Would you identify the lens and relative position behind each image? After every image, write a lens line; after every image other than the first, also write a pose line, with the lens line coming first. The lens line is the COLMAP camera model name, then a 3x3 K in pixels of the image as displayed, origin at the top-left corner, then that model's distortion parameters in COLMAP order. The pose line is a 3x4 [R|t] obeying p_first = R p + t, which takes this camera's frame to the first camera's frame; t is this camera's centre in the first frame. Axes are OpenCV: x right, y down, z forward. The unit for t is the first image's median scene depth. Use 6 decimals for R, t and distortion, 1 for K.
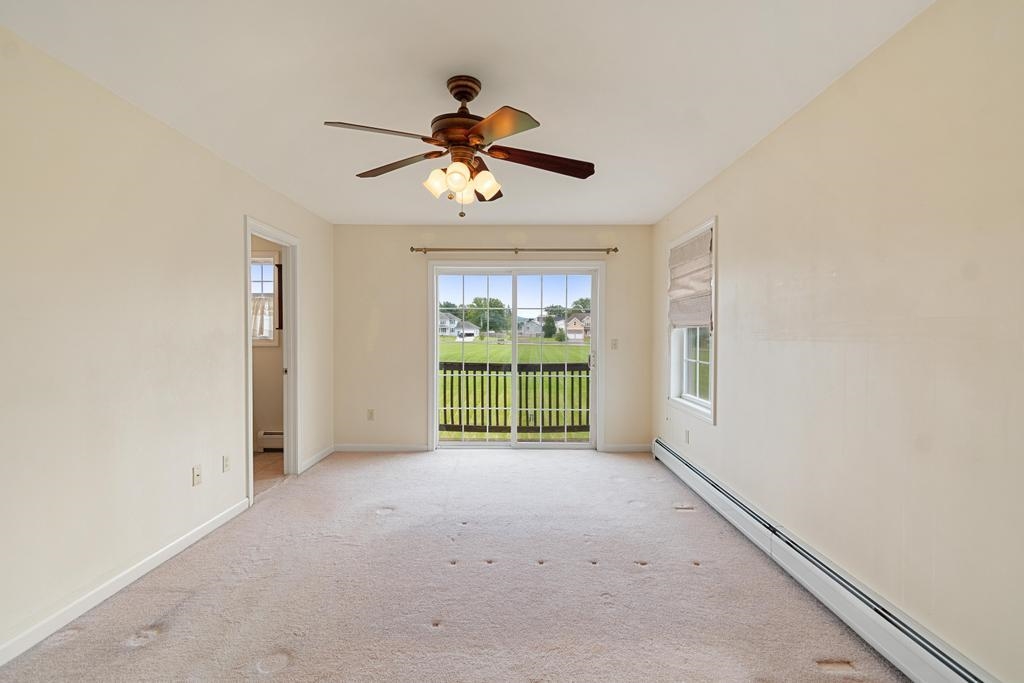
lens RADIAL K [[461.4, 0, 512.0], [0, 461.4, 341.5], [0, 0, 1]] dist [0.001766, -0.000205]
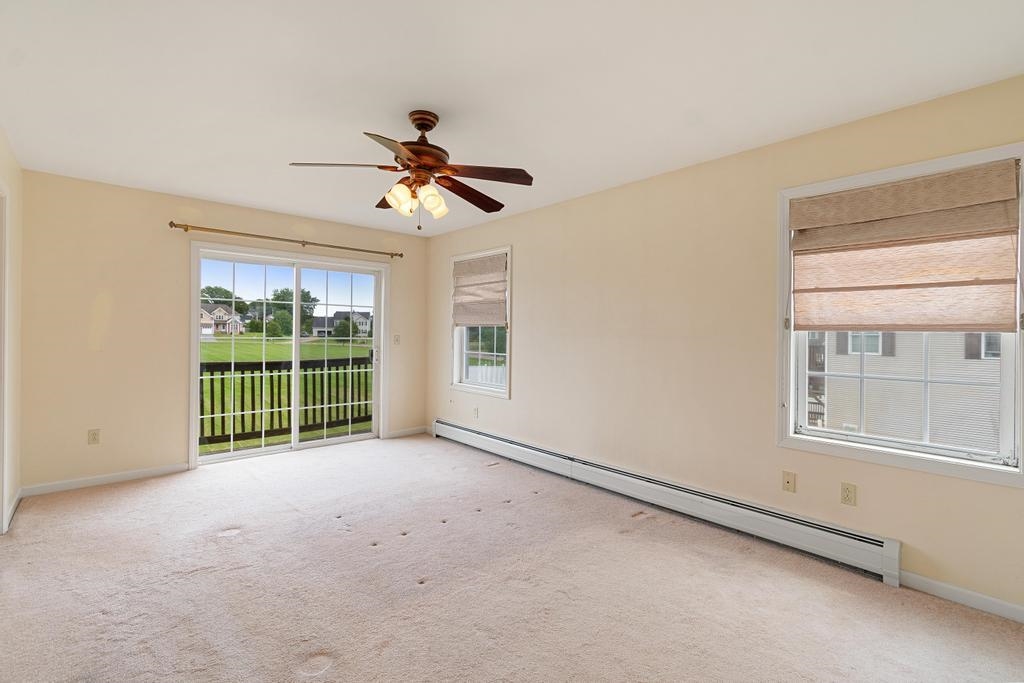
lens RADIAL K [[453.6, 0, 517.3], [0, 453.6, 337.6], [0, 0, 1]] dist [0.001471, -0.000874]
pose [[0.742412, -0.002082, 0.669941, -0.326466], [0.001041, 0.999998, 0.001954, -0.001663], [-0.669943, -0.000754, 0.742412, -0.002580]]
